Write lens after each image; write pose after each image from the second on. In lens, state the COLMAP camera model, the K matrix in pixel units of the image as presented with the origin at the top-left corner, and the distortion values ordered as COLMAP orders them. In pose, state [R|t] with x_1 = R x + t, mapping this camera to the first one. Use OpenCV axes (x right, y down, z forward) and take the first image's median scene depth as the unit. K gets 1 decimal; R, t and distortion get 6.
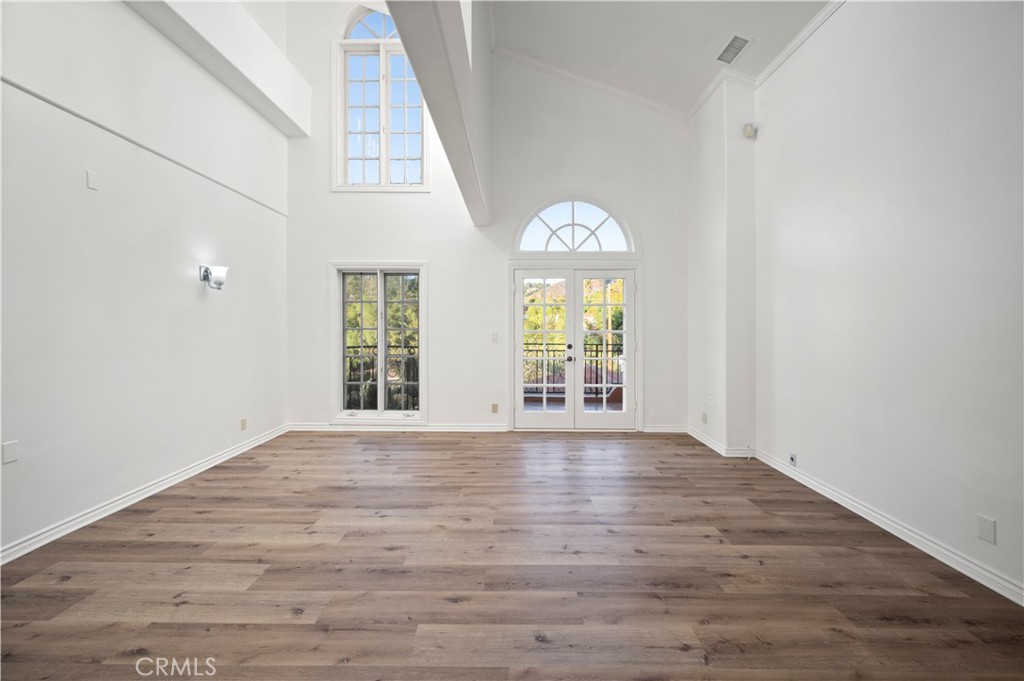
lens RADIAL K [[406.4, 0, 513.4], [0, 406.4, 317.5], [0, 0, 1]] dist [-0.000098, -0.000042]
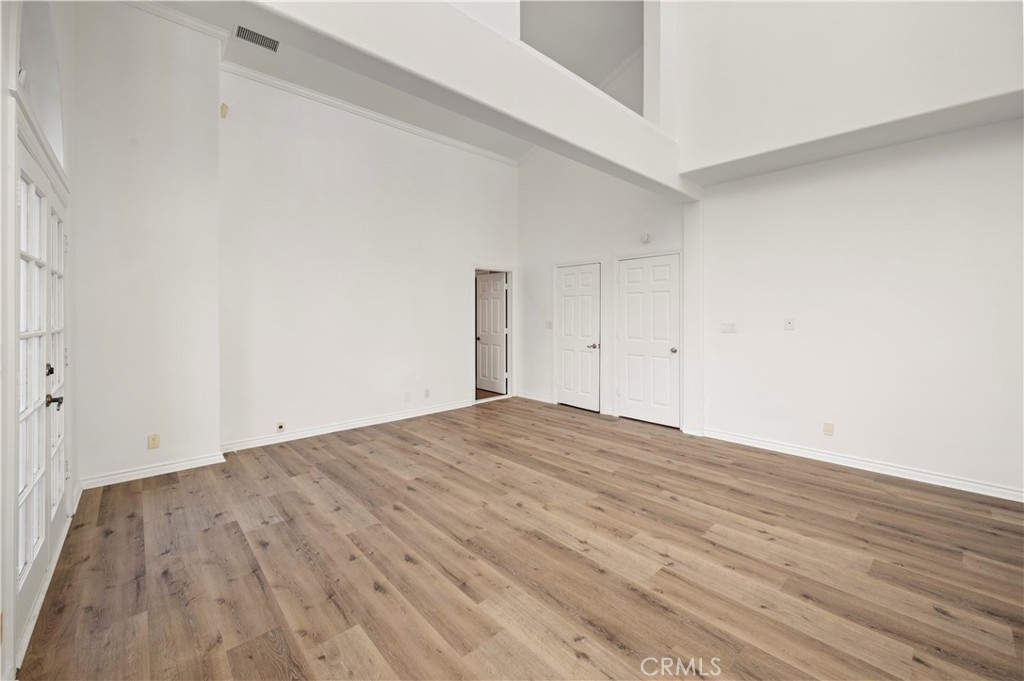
lens RADIAL K [[406.4, 0, 513.4], [0, 406.4, 317.5], [0, 0, 1]] dist [-0.000098, -0.000042]
pose [[-0.681590, -0.004657, 0.731719, -0.933150], [-0.010347, 0.999941, -0.003275, 0.033395], [-0.731661, -0.009803, -0.681598, 1.883074]]
